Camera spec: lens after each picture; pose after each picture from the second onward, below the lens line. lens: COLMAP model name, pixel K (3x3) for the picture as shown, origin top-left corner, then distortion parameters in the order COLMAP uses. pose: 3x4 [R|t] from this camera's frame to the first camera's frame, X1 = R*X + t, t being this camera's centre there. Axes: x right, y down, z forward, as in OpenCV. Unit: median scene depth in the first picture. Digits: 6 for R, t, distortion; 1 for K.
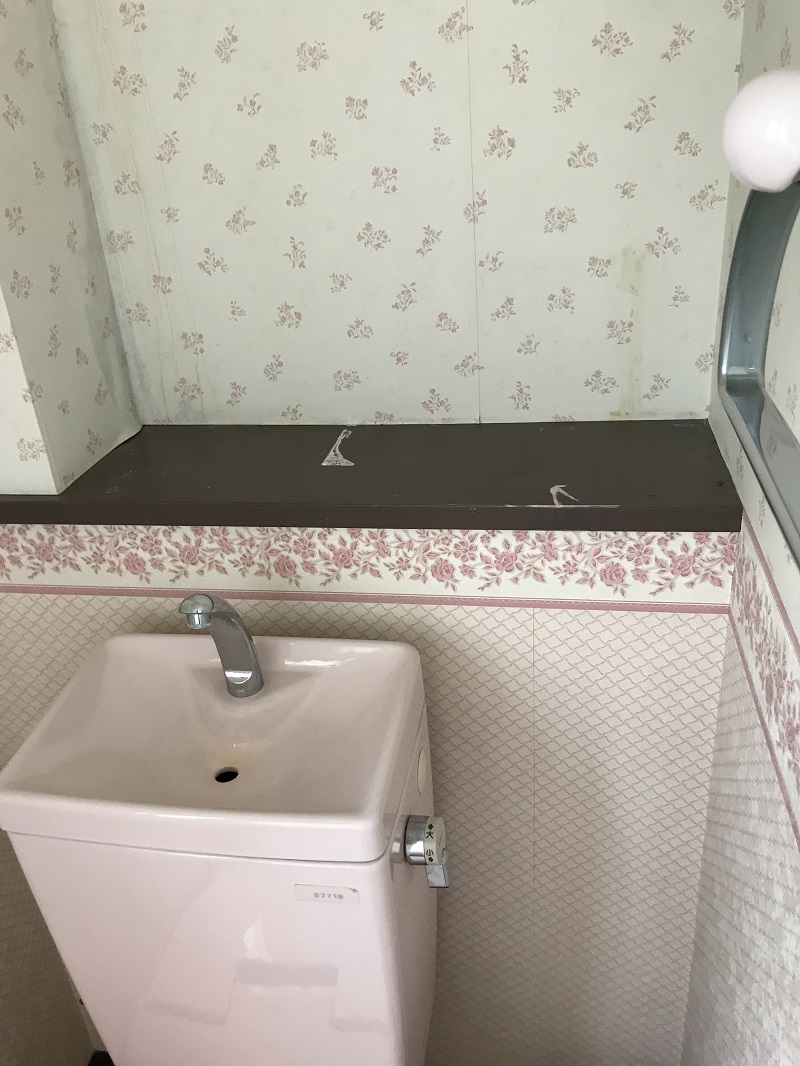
lens RADIAL K [[893.6, 0, 400.0], [0, 893.6, 533.0], [0, 0, 1]] dist [-0.008269, -0.012920]
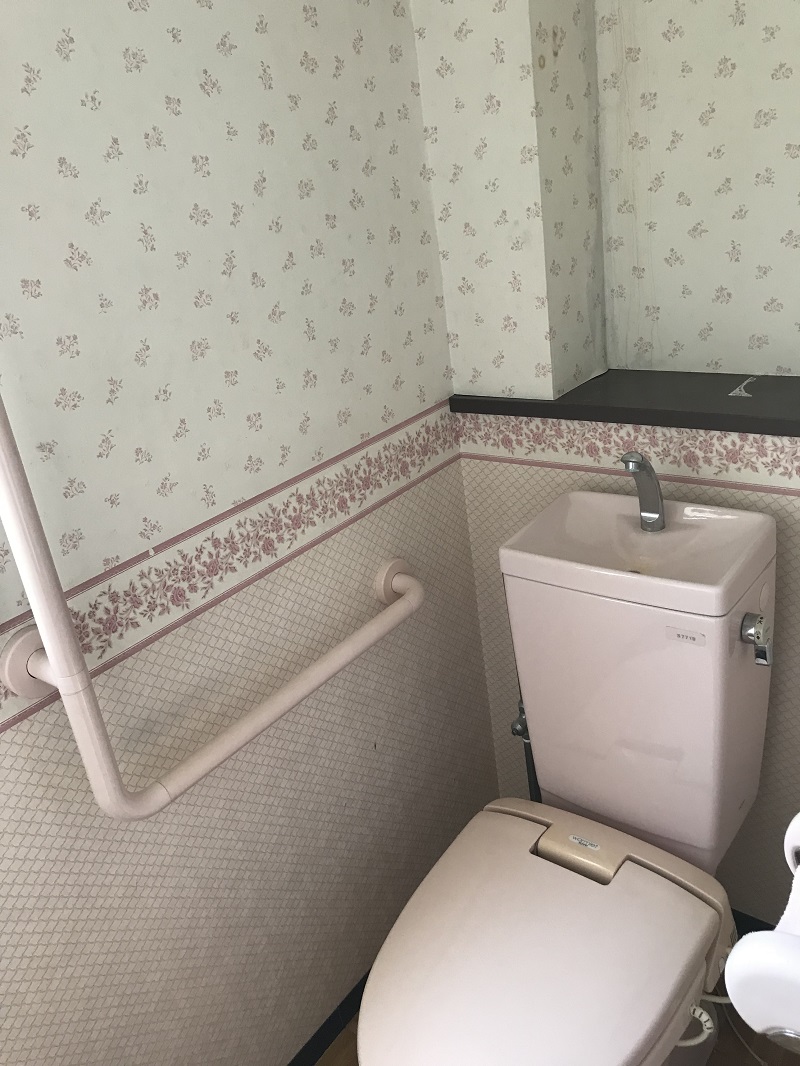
lens RADIAL K [[869.3, 0, 400.0], [0, 869.3, 533.0], [0, 0, 1]] dist [0.027370, 0.001202]
pose [[0.882146, 0.144761, -0.448177, 0.114222], [-0.149987, 0.988396, 0.024033, 0.197154], [0.446456, 0.046020, 0.893621, -0.523551]]
